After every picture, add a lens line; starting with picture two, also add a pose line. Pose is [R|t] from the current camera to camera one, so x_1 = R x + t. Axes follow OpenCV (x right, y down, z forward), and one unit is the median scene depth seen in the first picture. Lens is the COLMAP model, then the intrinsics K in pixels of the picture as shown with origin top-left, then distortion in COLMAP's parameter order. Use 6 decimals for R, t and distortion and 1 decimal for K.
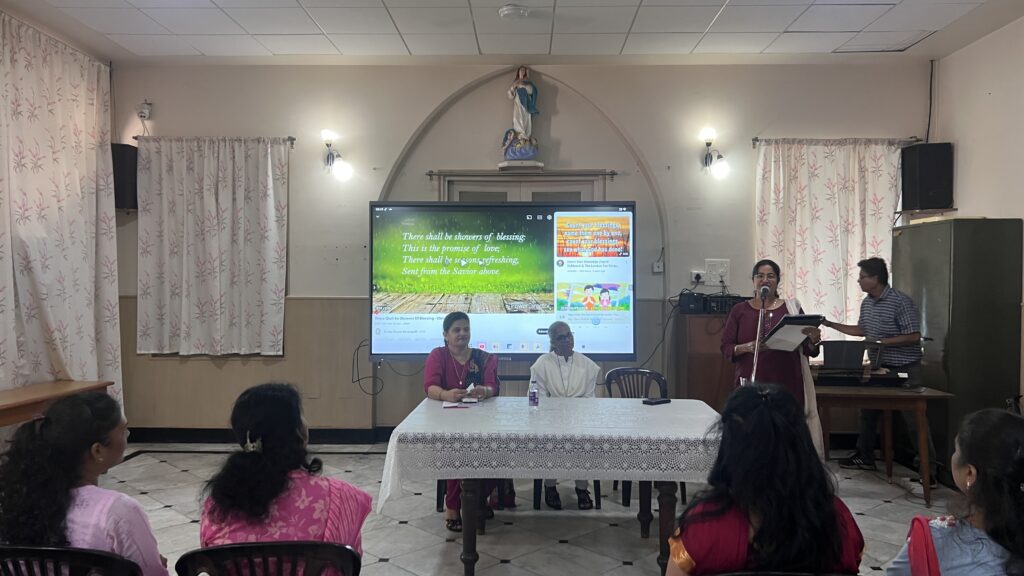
lens RADIAL K [[778.2, 0, 506.9], [0, 778.2, 287.0], [0, 0, 1]] dist [0.039335, -0.042665]
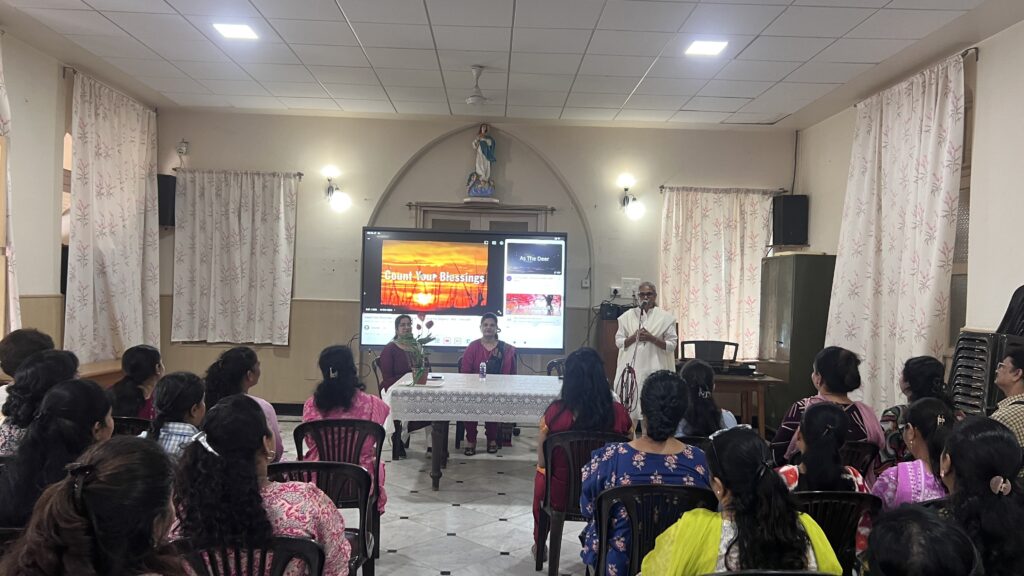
lens RADIAL K [[778.2, 0, 506.9], [0, 778.2, 287.0], [0, 0, 1]] dist [0.039335, -0.042665]
pose [[0.998613, 0.026131, 0.045718, 0.005557], [-0.025657, 0.999611, -0.010917, -0.001655], [-0.045986, 0.009729, 0.998895, -0.280484]]
